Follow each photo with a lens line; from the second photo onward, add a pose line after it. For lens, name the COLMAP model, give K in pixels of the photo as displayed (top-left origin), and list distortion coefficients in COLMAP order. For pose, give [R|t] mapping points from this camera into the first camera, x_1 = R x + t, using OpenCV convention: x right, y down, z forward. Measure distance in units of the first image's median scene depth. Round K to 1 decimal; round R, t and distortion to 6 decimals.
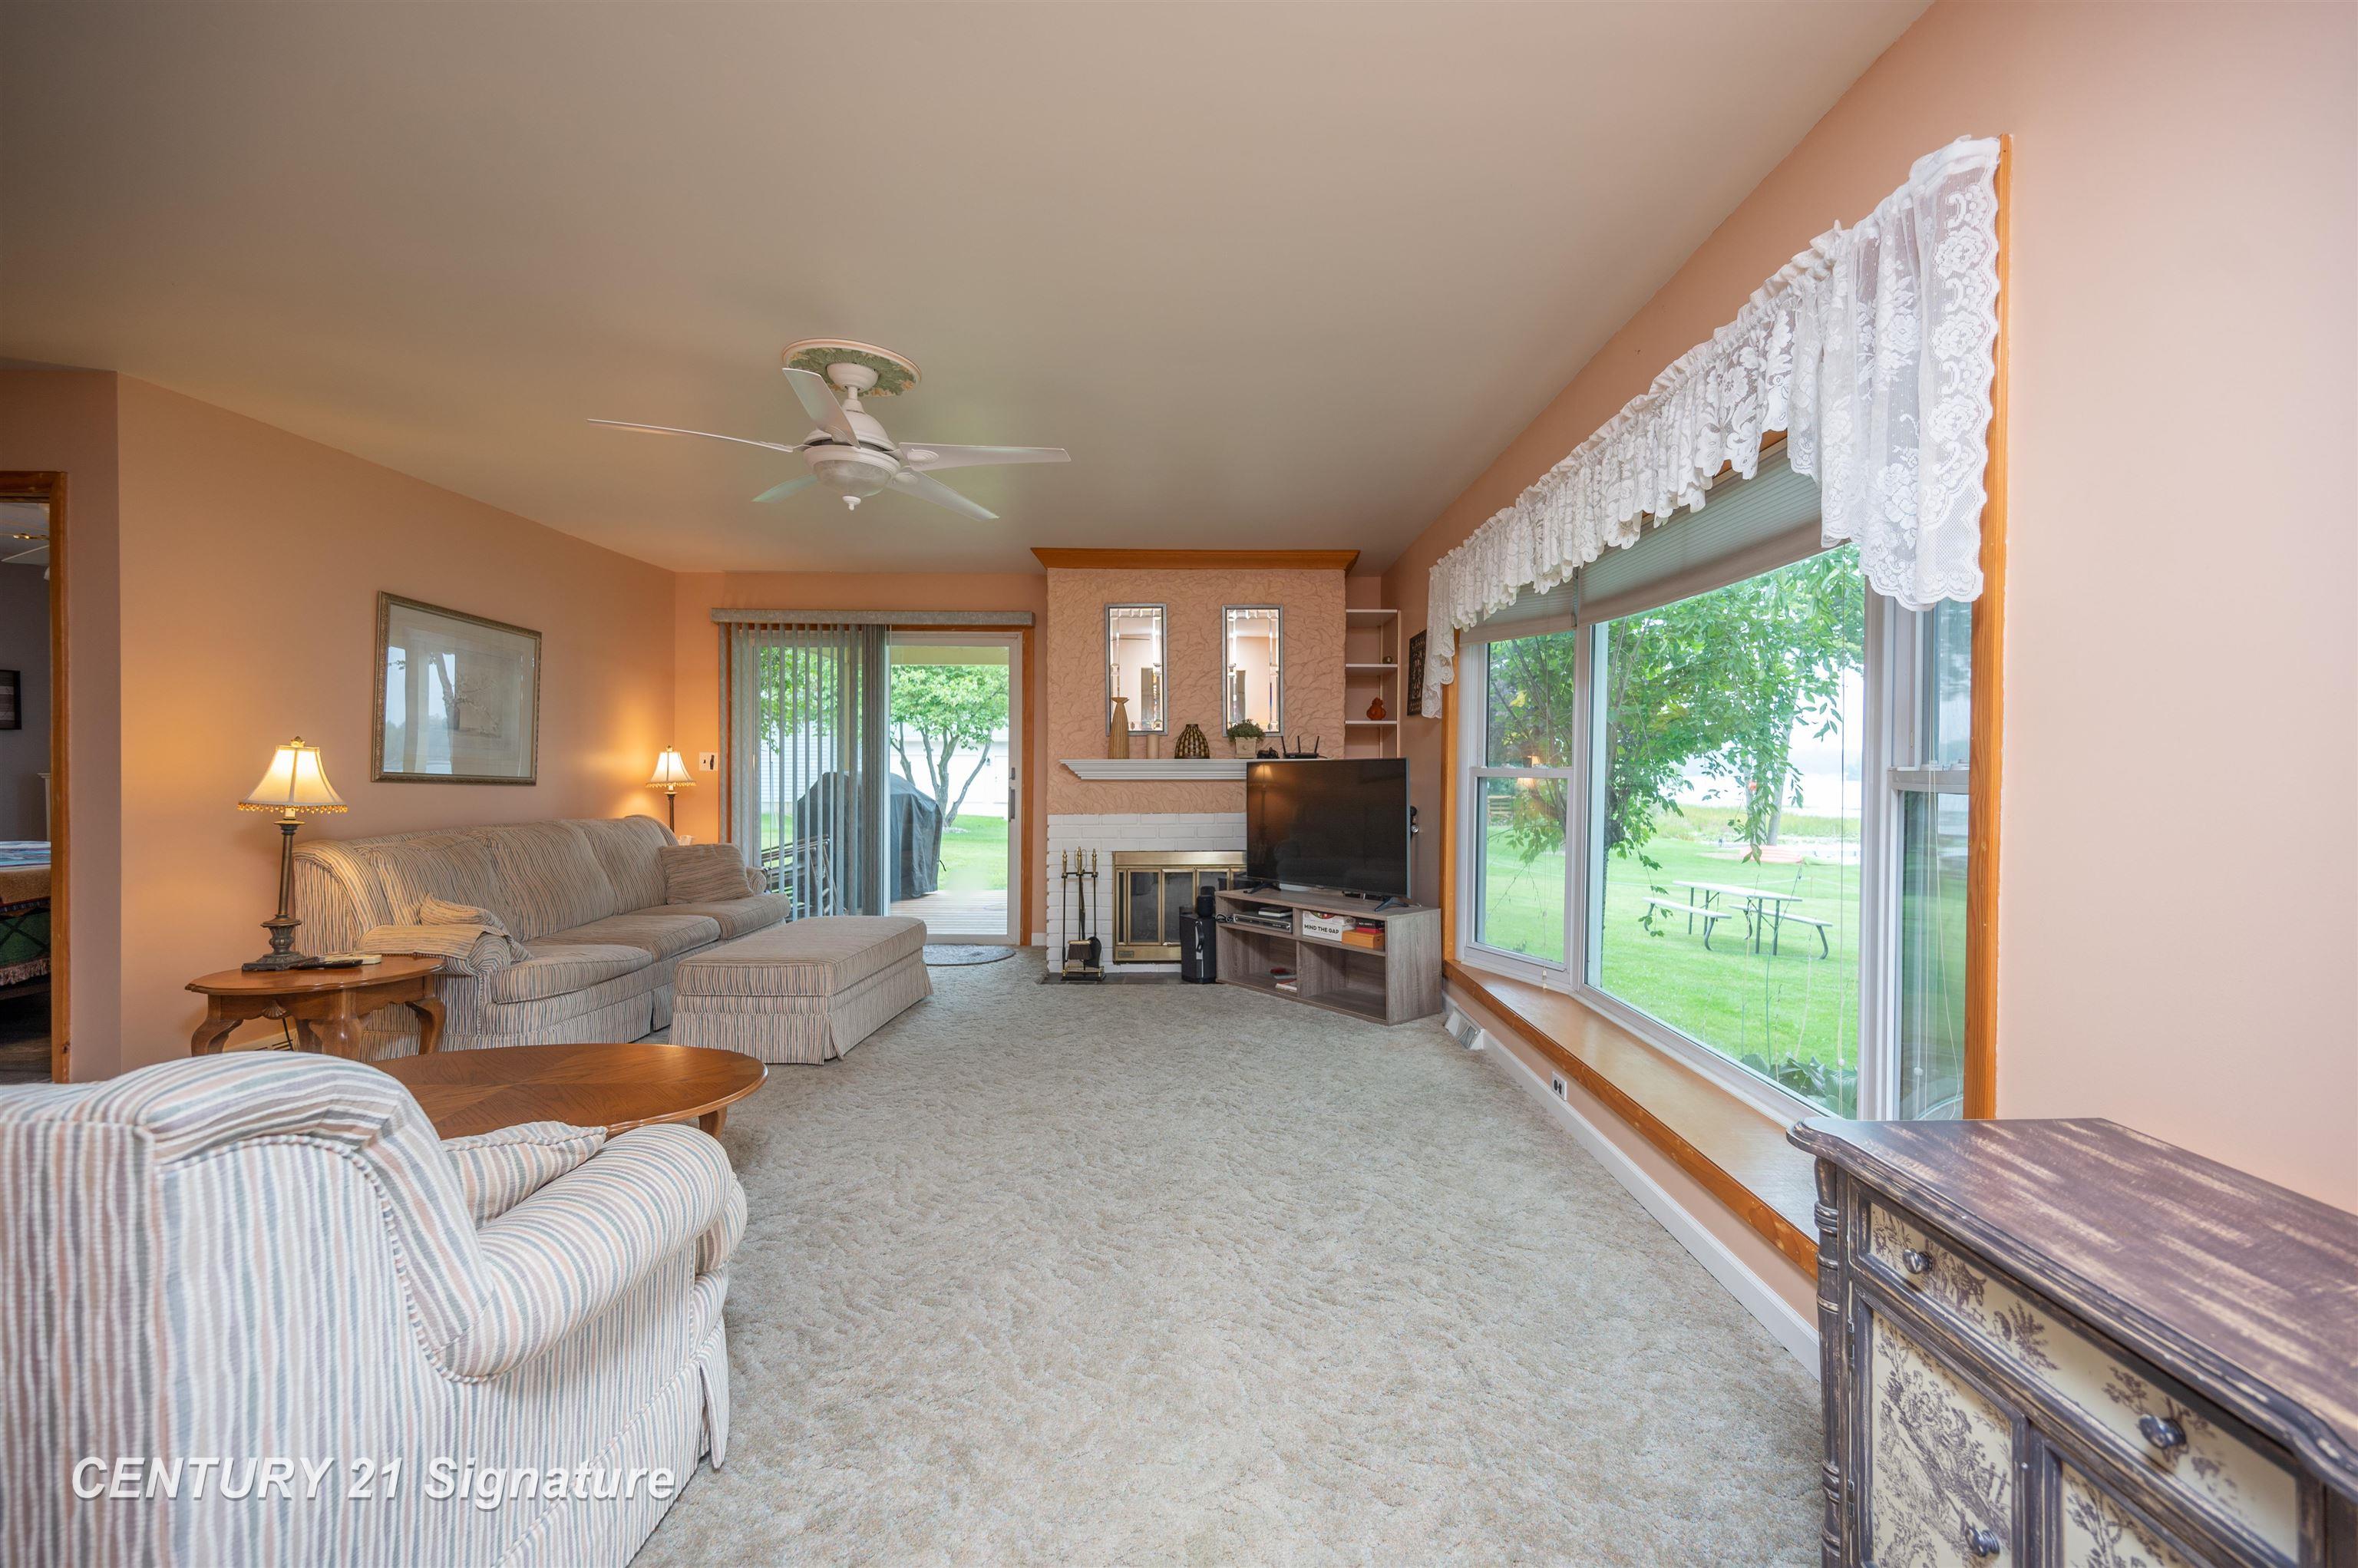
lens RADIAL K [[931.5, 0, 1213.8], [0, 931.5, 777.4], [0, 0, 1]] dist [-0.000722, -0.000015]
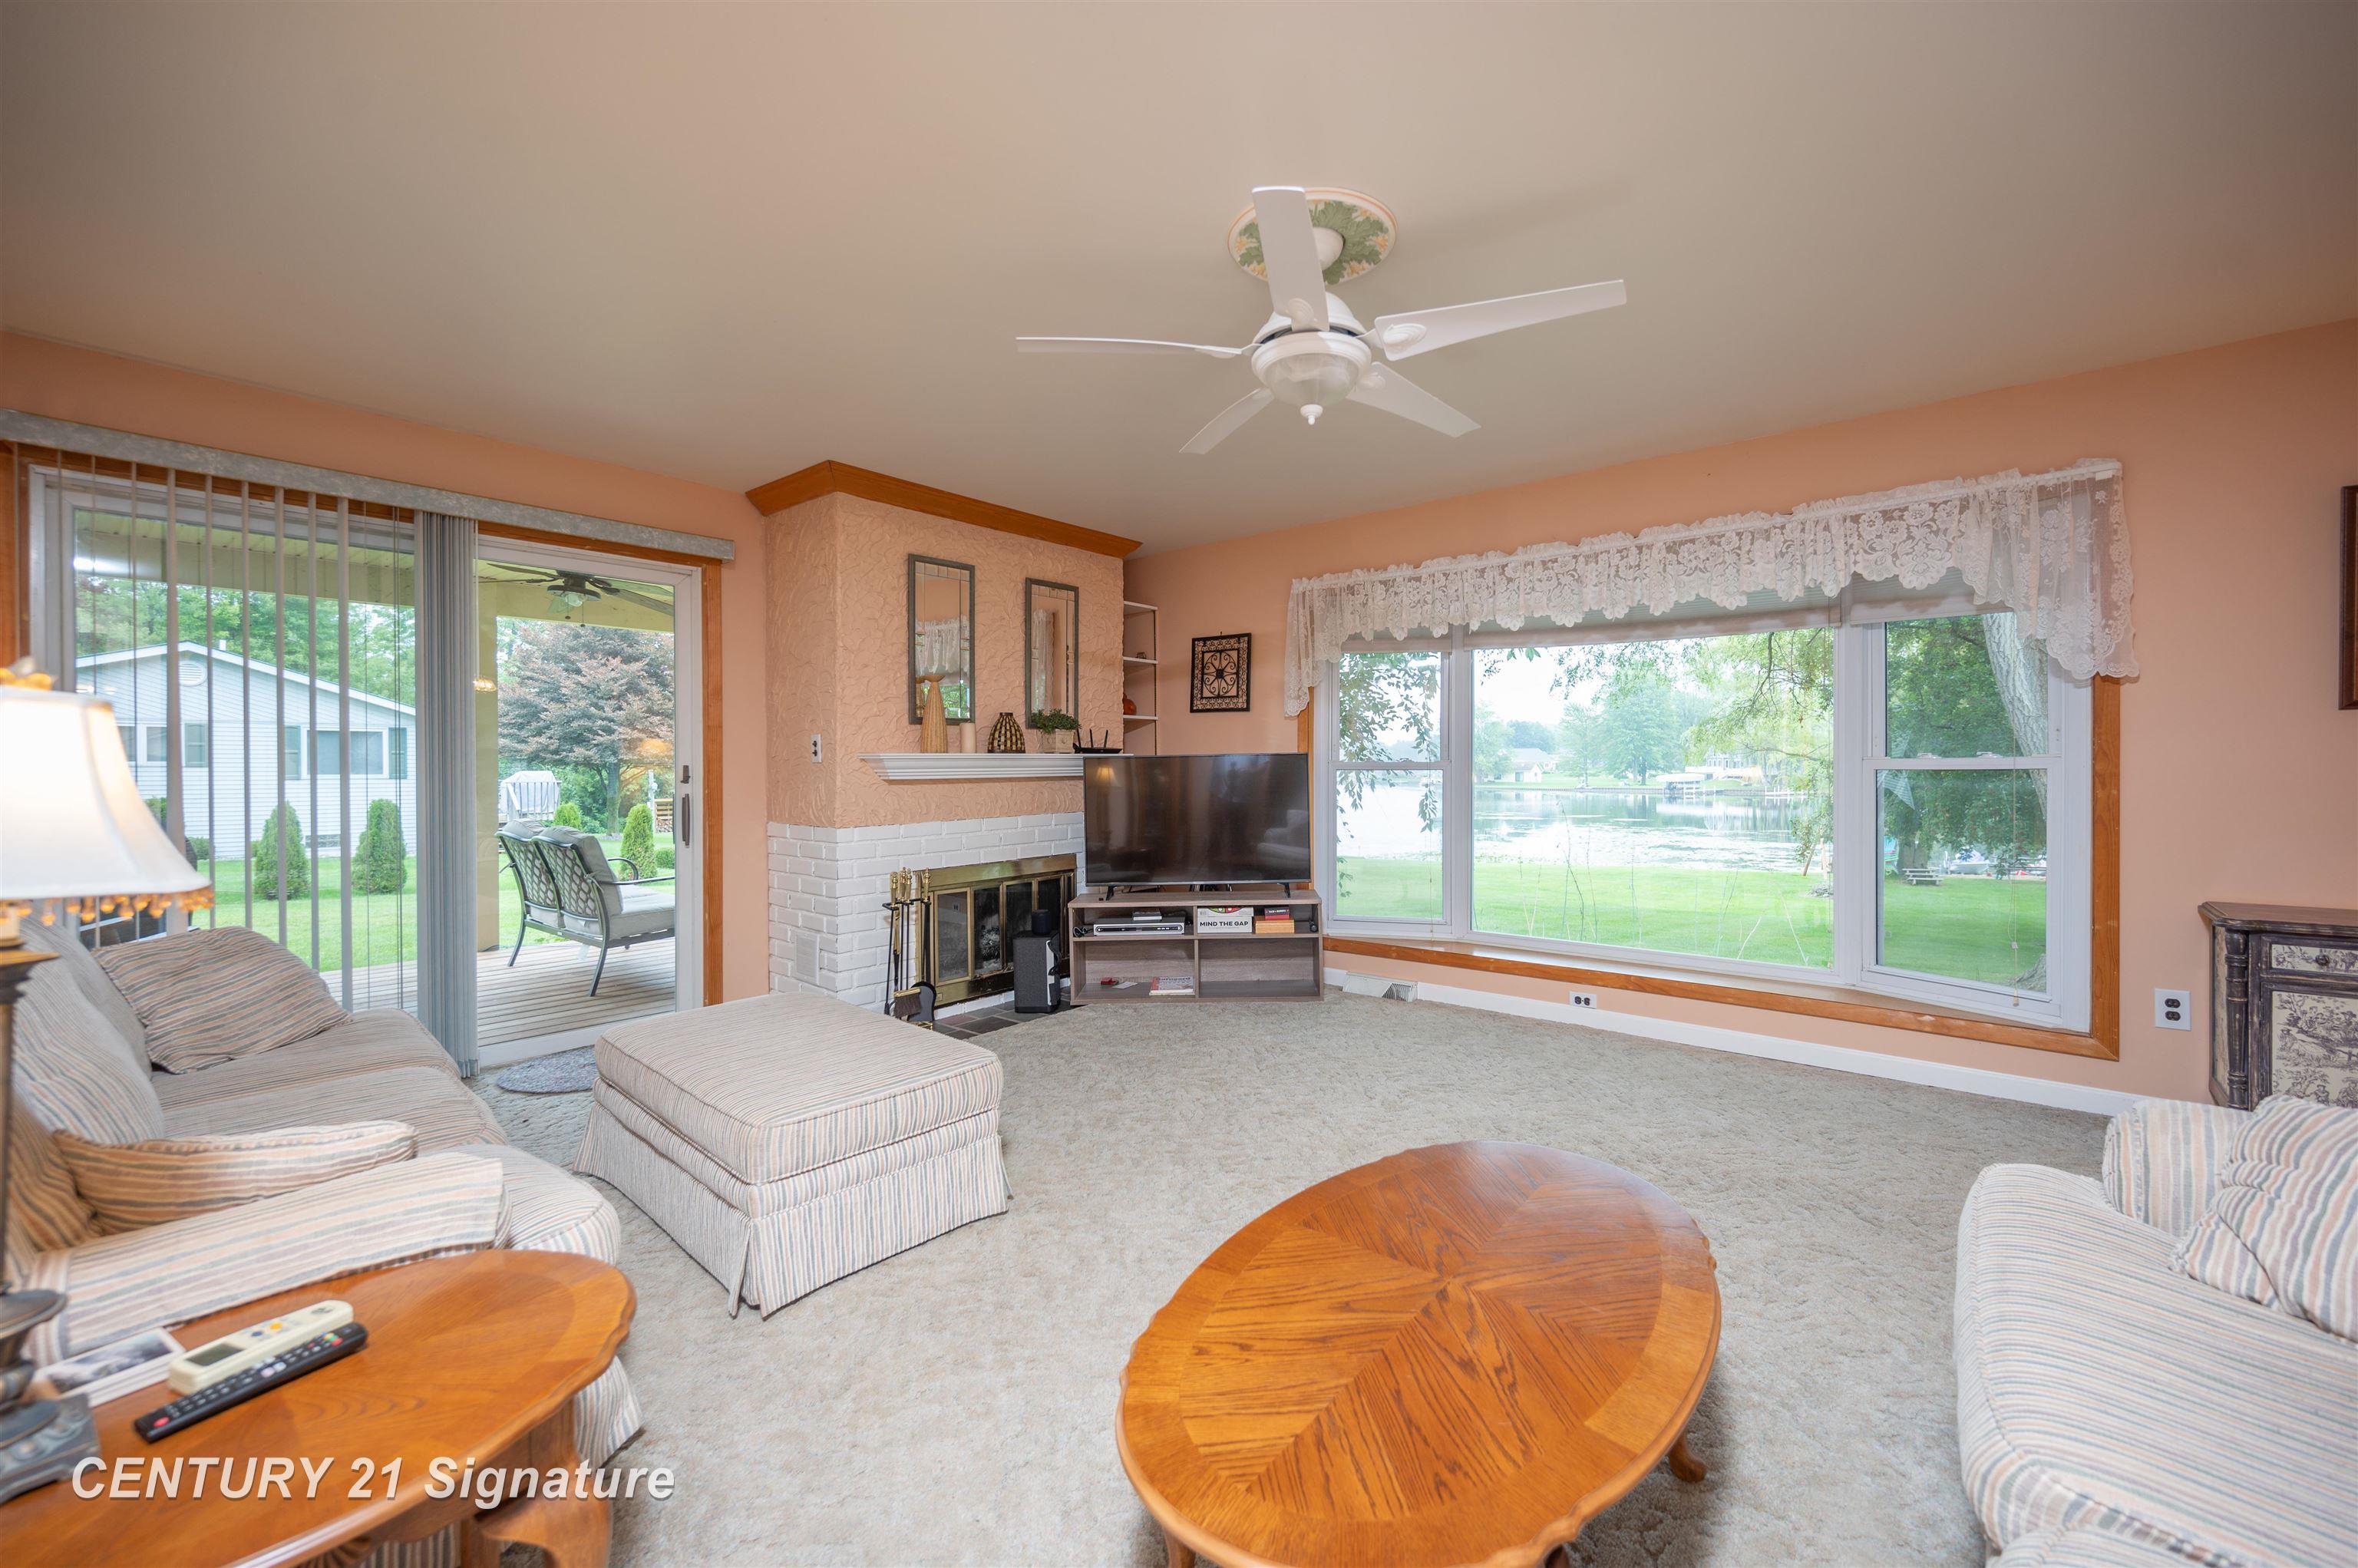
lens RADIAL K [[931.5, 0, 1213.8], [0, 931.5, 777.4], [0, 0, 1]] dist [-0.000722, -0.000015]
pose [[0.650164, -0.014928, 0.759647, -0.607777], [0.014597, 0.999868, 0.007155, -0.001626], [-0.759654, 0.006437, 0.650296, 0.334726]]
